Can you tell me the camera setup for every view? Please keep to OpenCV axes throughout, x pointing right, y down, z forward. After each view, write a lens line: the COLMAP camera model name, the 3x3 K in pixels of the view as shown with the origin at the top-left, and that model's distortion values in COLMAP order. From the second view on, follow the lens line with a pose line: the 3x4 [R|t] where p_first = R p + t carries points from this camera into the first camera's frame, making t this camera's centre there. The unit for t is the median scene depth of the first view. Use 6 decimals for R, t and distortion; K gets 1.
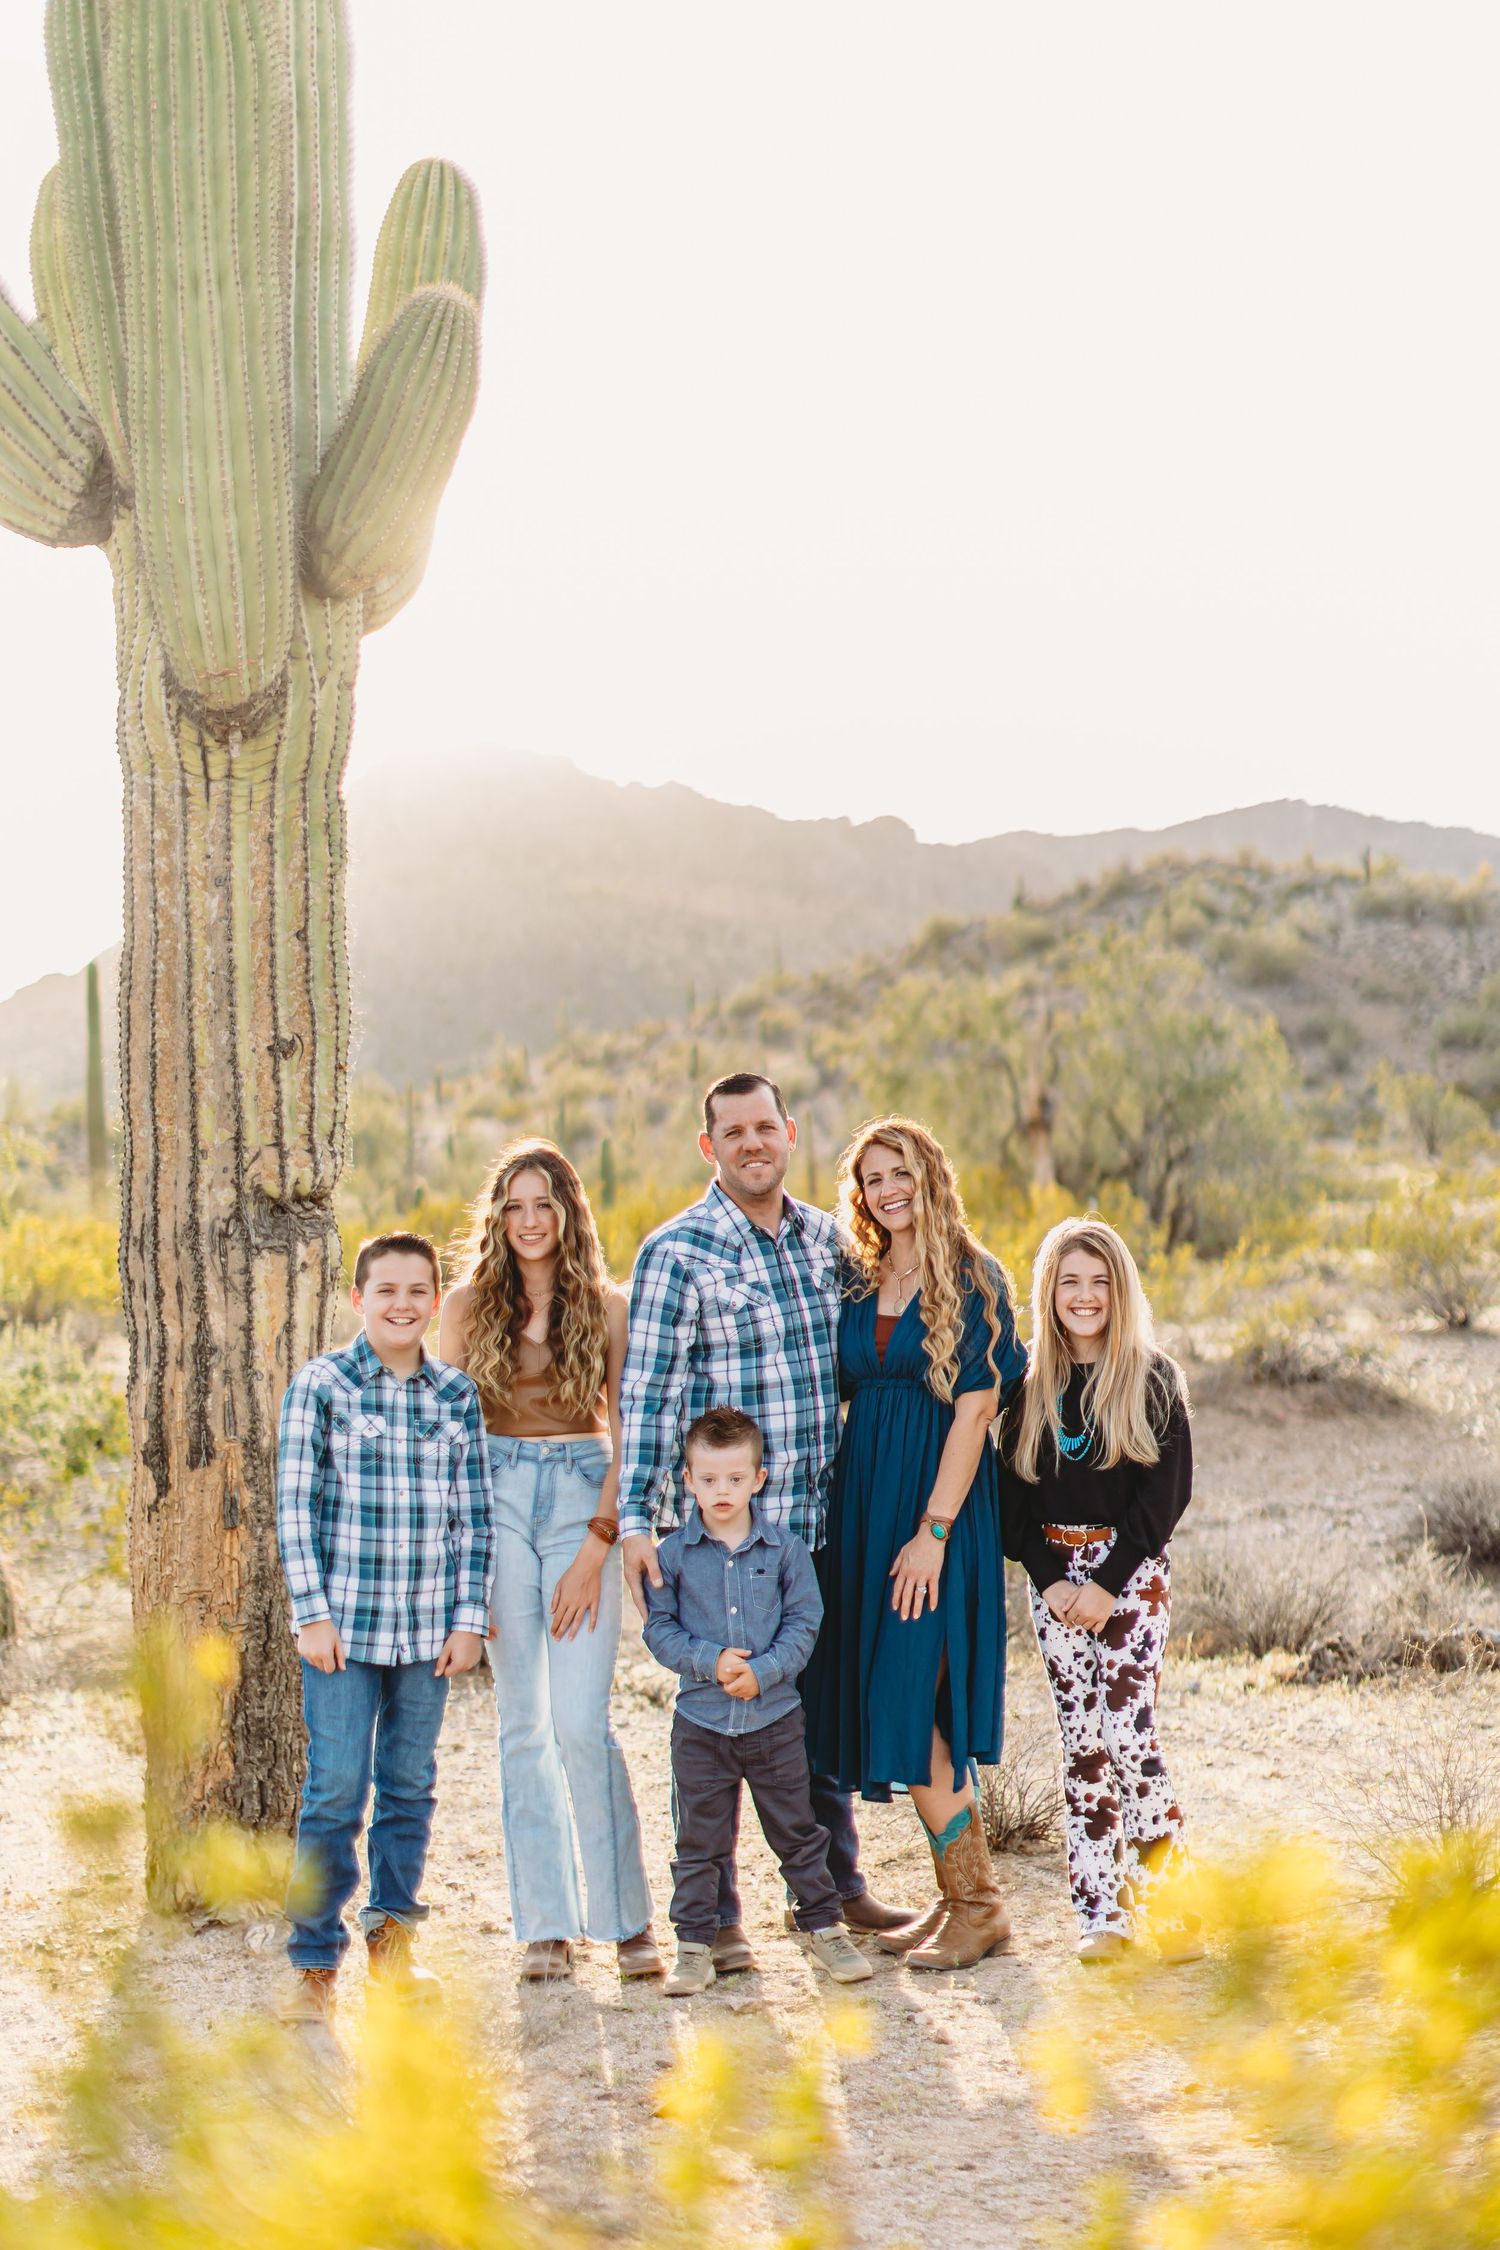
lens RADIAL K [[4009.4, 0, 738.9], [0, 4009.4, 1125.2], [0, 0, 1]] dist [0.021936, 0.000000]
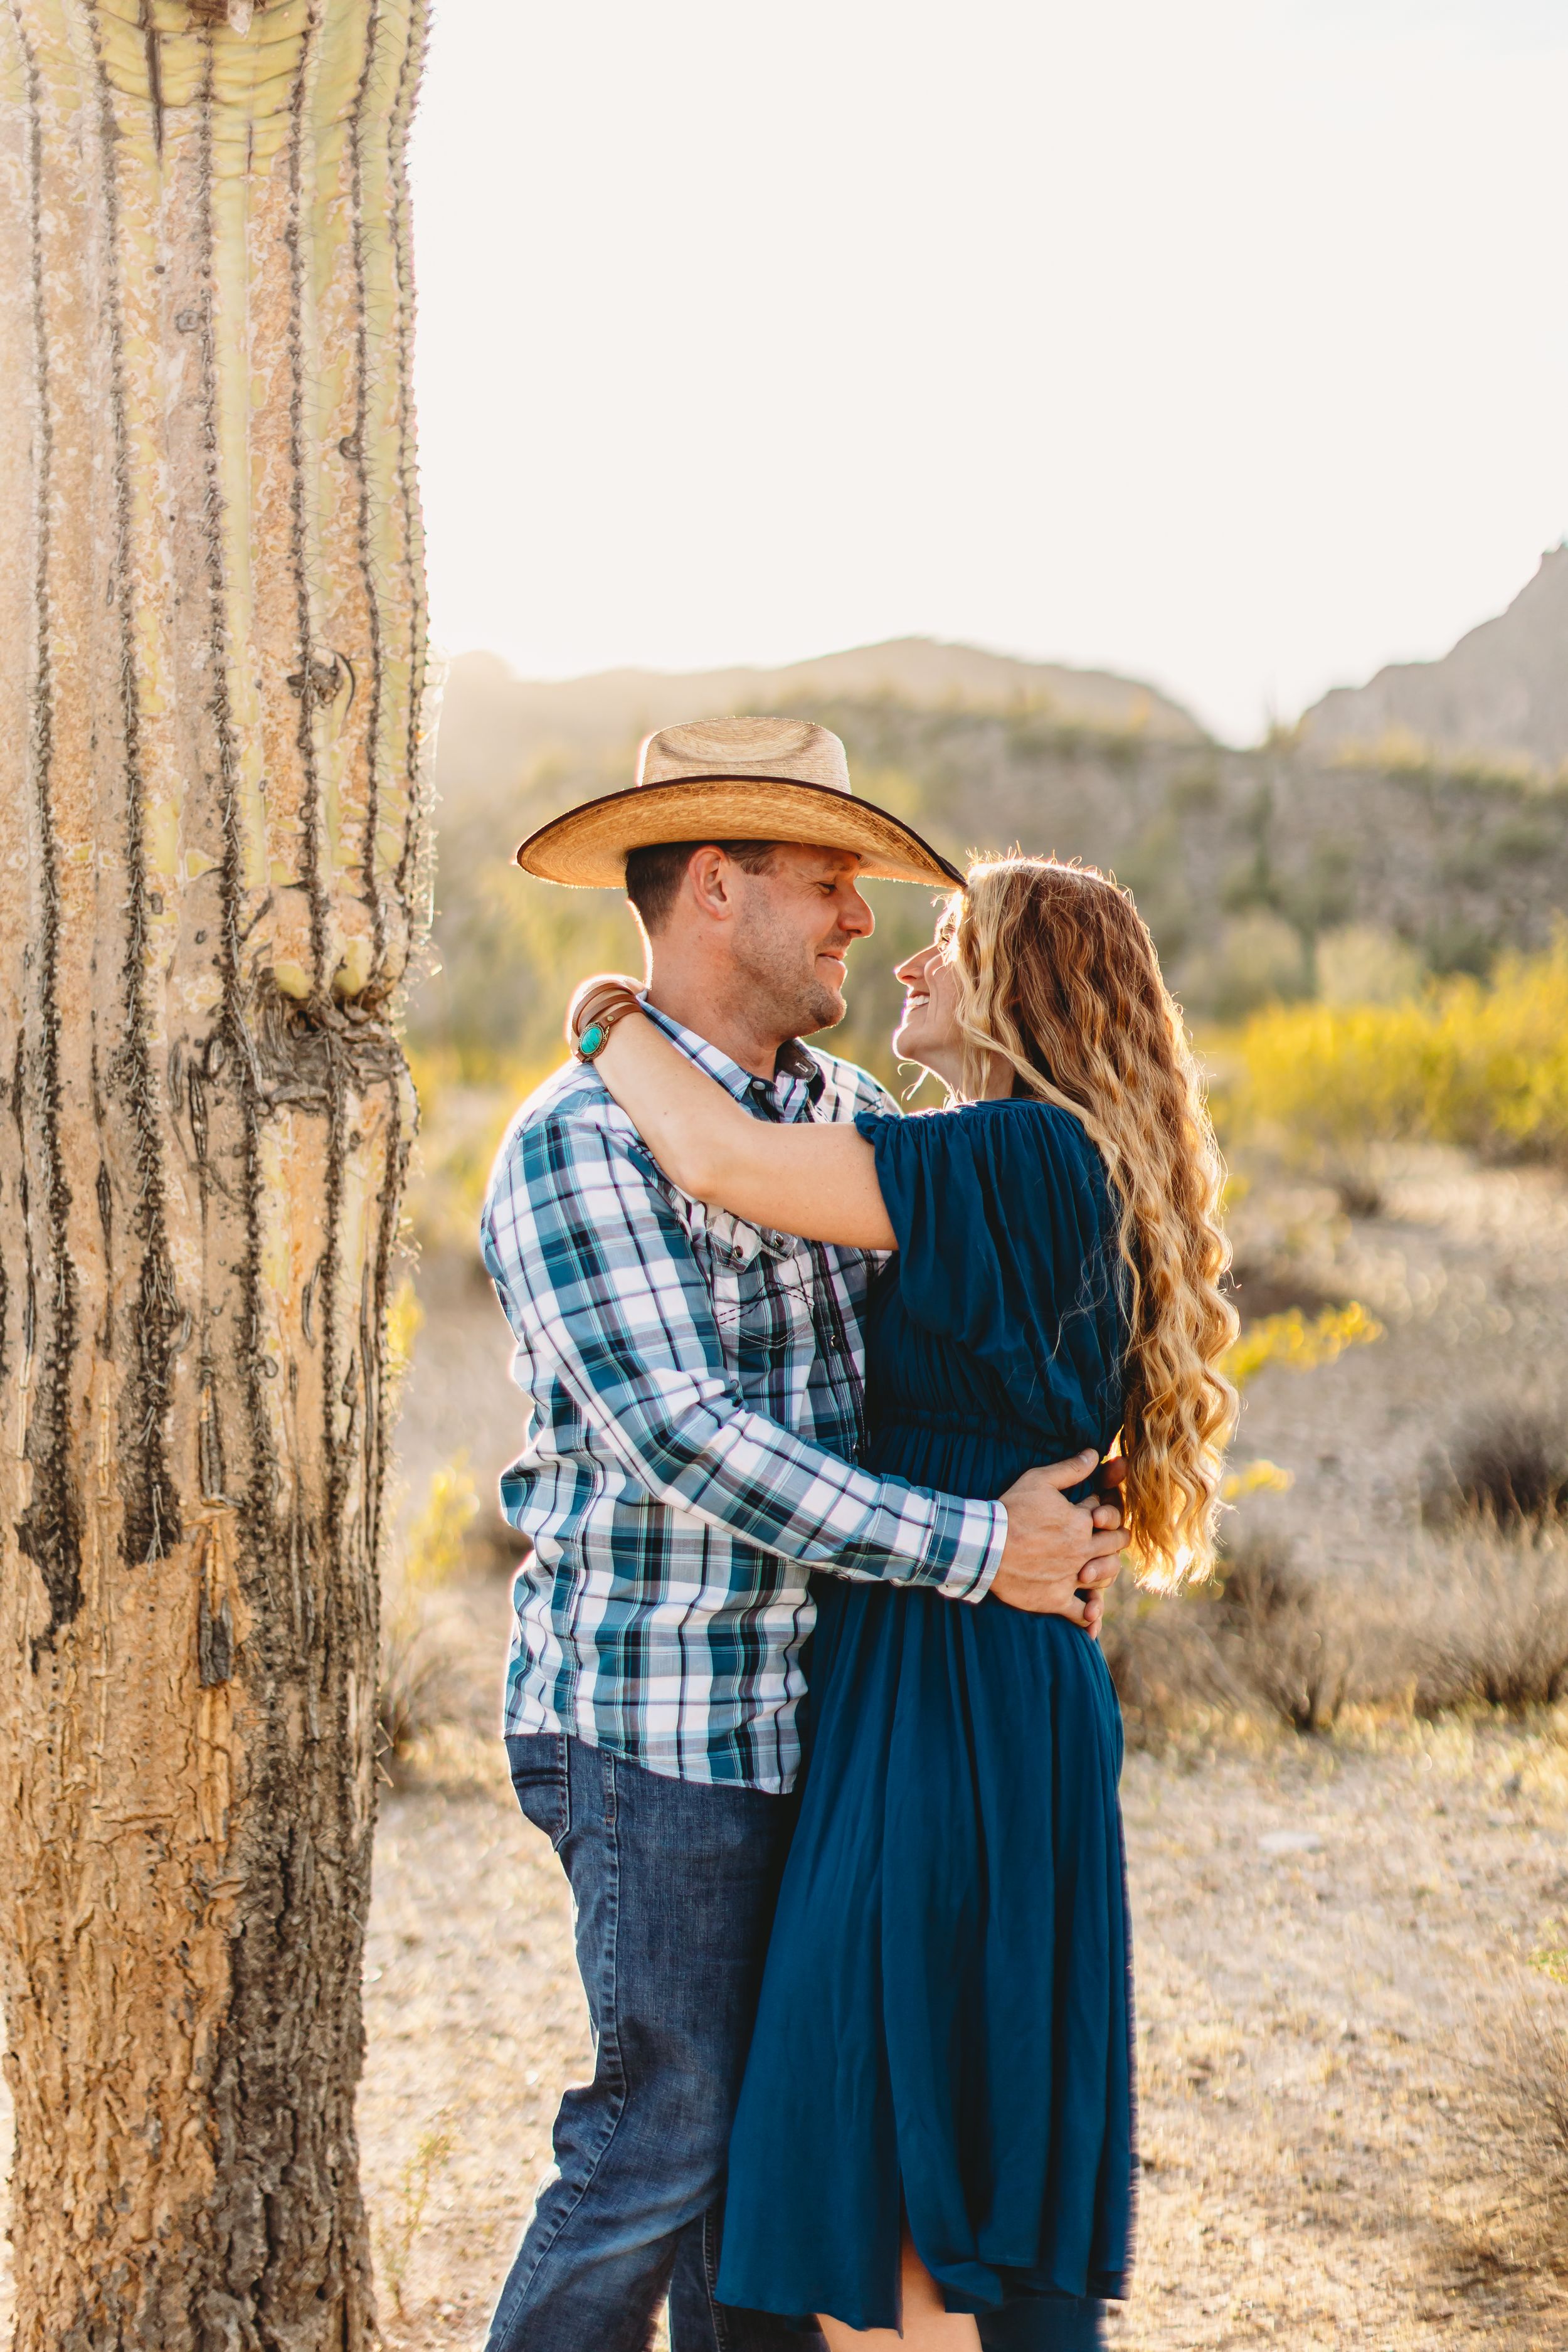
lens RADIAL K [[4191.1, 0, 801.6], [0, 4191.1, 1175.5], [0, 0, 1]] dist [0.021936, 0.000000]
pose [[0.991656, -0.004564, 0.128833, -0.121080], [-0.000976, 0.999079, 0.042903, 0.017882], [-0.128910, -0.042670, 0.990738, 0.495863]]
